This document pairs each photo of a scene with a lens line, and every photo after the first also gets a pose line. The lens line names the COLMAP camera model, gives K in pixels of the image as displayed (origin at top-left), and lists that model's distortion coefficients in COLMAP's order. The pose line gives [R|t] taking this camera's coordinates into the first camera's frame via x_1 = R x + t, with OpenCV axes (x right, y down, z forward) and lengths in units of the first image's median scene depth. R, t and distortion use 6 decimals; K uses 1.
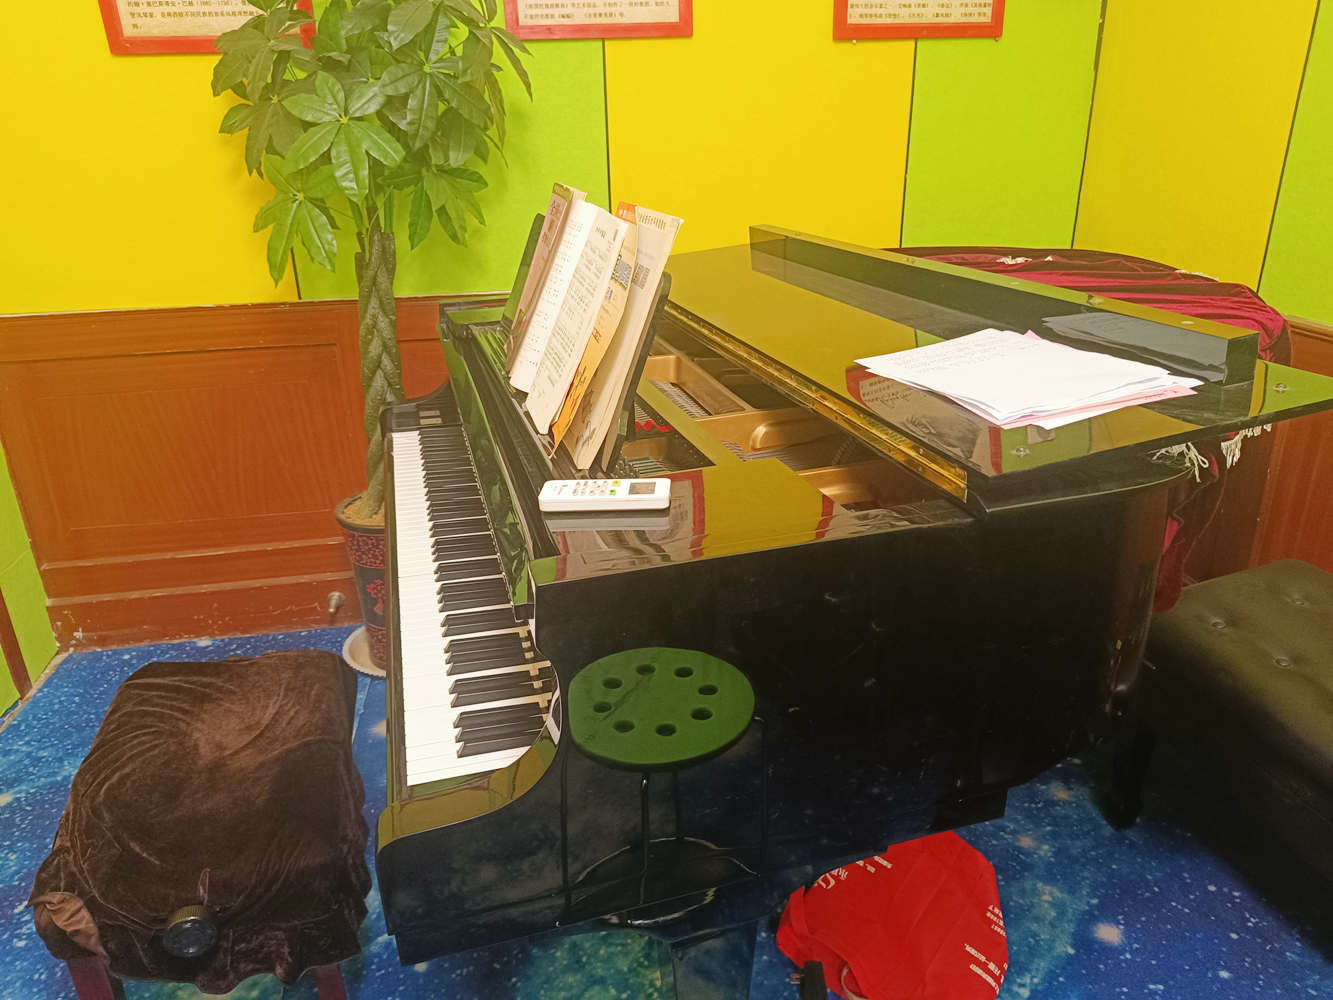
lens RADIAL K [[922.7, 0, 666.5], [0, 922.7, 500.0], [0, 0, 1]] dist [0.000374, -0.001064]
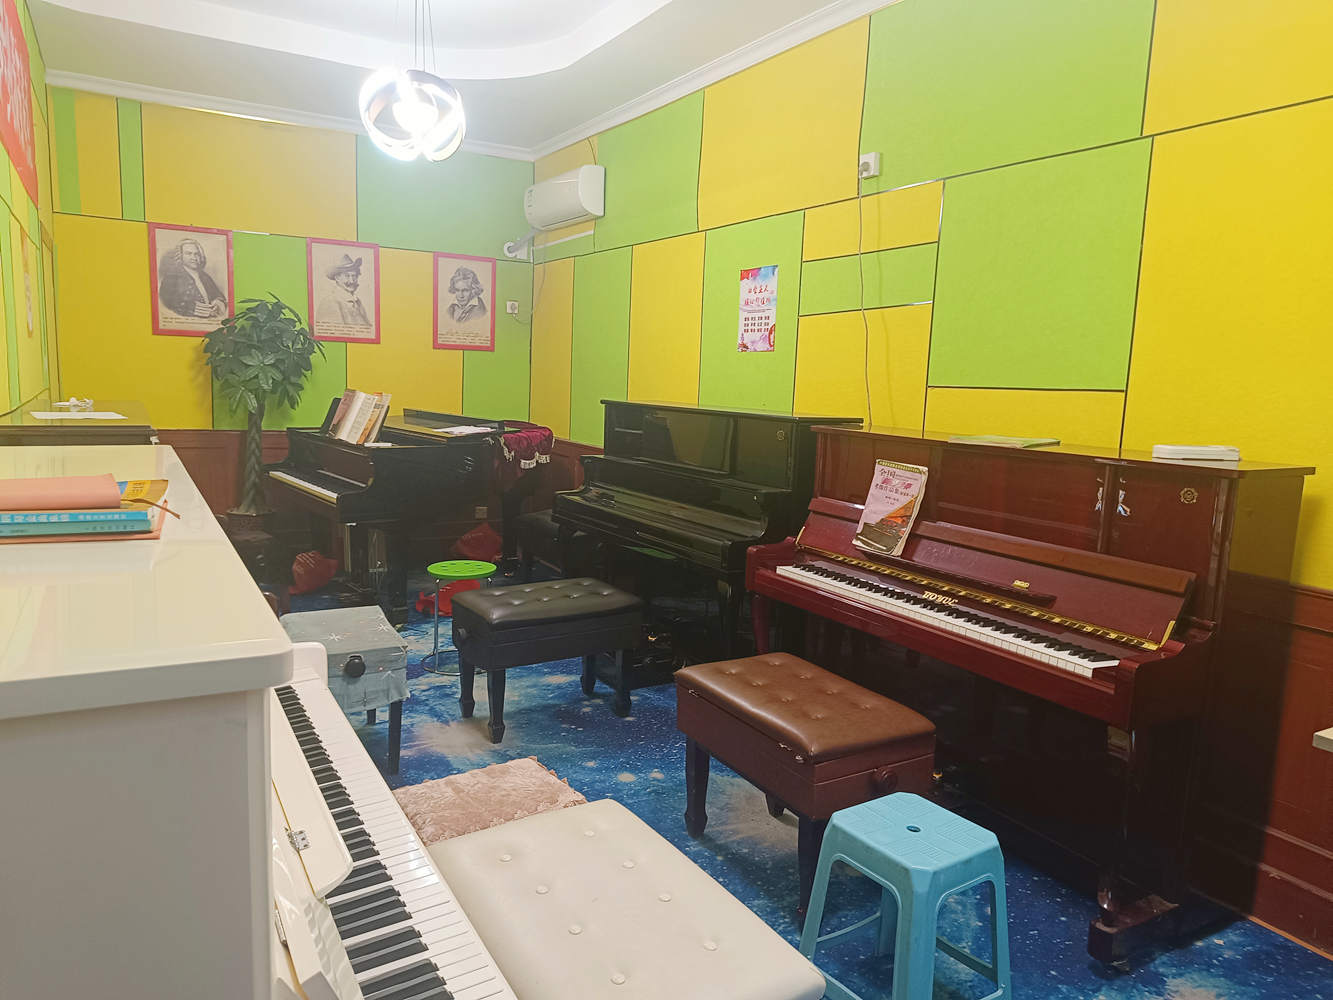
lens RADIAL K [[922.7, 0, 666.5], [0, 922.7, 500.0], [0, 0, 1]] dist [0.000374, -0.001064]
pose [[0.926998, 0.016801, 0.374689, -0.212967], [0.076020, 0.969845, -0.231565, 0.683803], [-0.367281, 0.243144, 0.897767, -1.753206]]
